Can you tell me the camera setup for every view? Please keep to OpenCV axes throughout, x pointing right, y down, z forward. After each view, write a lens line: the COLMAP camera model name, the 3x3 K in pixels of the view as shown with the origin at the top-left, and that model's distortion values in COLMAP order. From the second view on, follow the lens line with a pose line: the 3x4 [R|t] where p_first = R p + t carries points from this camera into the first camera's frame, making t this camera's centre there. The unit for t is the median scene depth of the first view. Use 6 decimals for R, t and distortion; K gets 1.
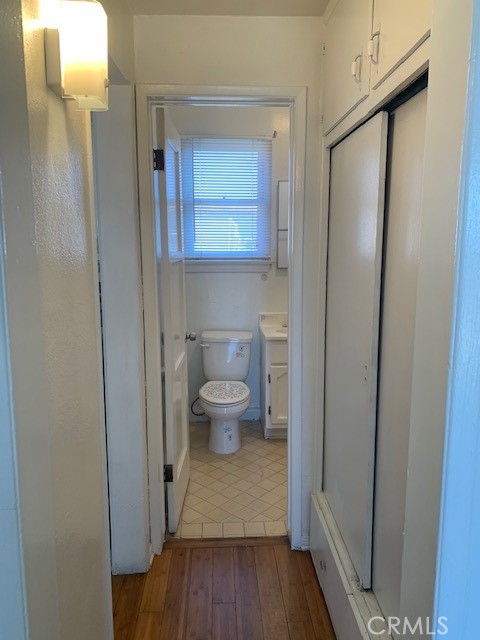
lens RADIAL K [[486.6, 0, 240.0], [0, 486.6, 320.0], [0, 0, 1]] dist [0.111018, 0.000777]
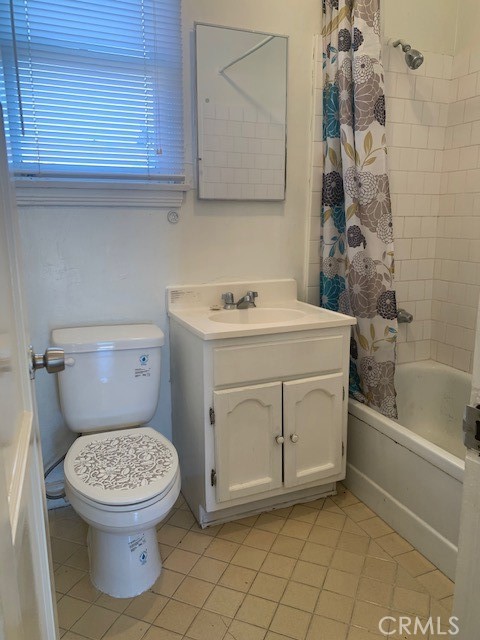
lens RADIAL K [[476.5, 0, 240.0], [0, 476.5, 320.0], [0, 0, 1]] dist [-0.001685, -0.000805]
pose [[0.938288, -0.069791, 0.338739, -0.065703], [0.060096, 0.997429, 0.039040, 0.006146], [-0.340593, -0.016274, 0.940070, 0.520388]]
